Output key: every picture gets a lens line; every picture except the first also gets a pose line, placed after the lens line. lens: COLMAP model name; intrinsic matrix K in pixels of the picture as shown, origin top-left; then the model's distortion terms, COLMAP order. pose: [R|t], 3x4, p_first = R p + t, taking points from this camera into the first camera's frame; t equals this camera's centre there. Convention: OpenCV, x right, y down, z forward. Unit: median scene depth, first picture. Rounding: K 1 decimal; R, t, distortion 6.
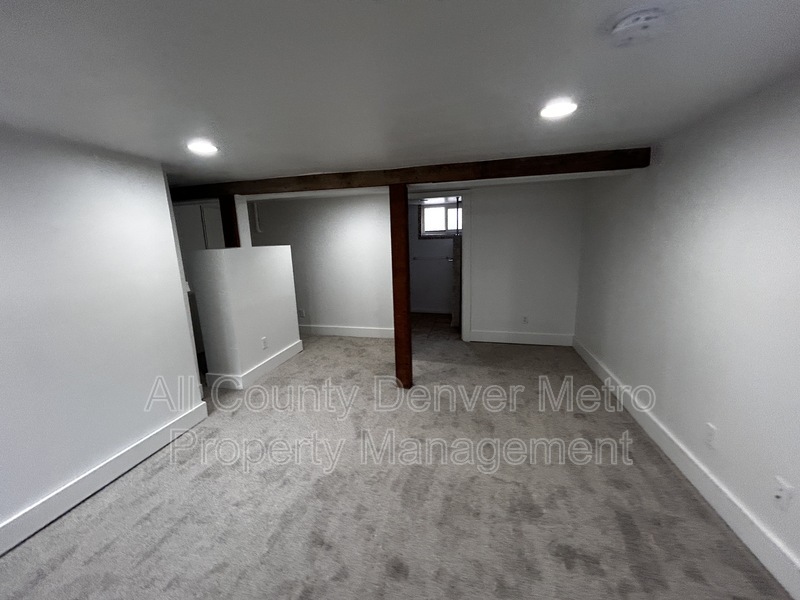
lens RADIAL K [[323.9, 0, 400.1], [0, 323.9, 298.2], [0, 0, 1]] dist [-0.003304, 0.000540]
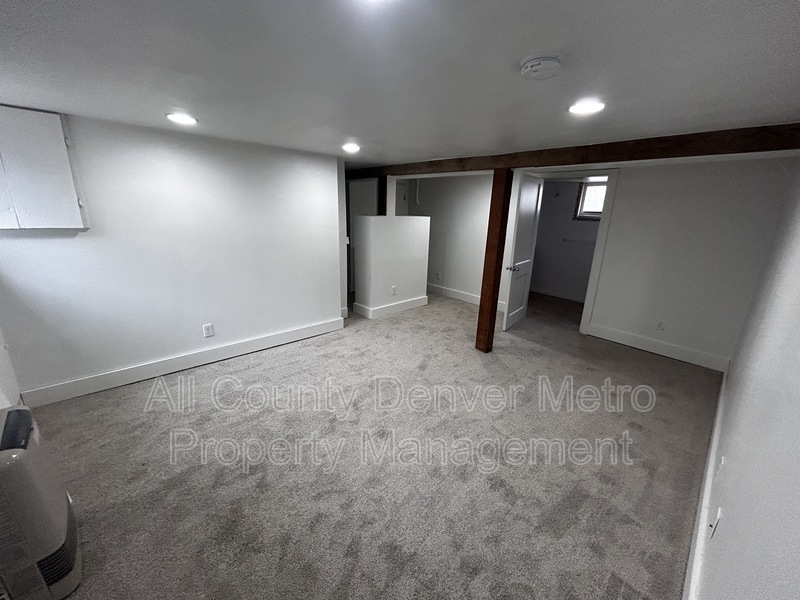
lens RADIAL K [[323.9, 0, 400.6], [0, 323.9, 301.0], [0, 0, 1]] dist [-0.003304, 0.000540]
pose [[0.831362, 0.208124, -0.515287, 0.319953], [-0.159459, 0.977572, 0.137570, -0.006384], [0.532362, -0.032203, 0.845904, -0.111503]]
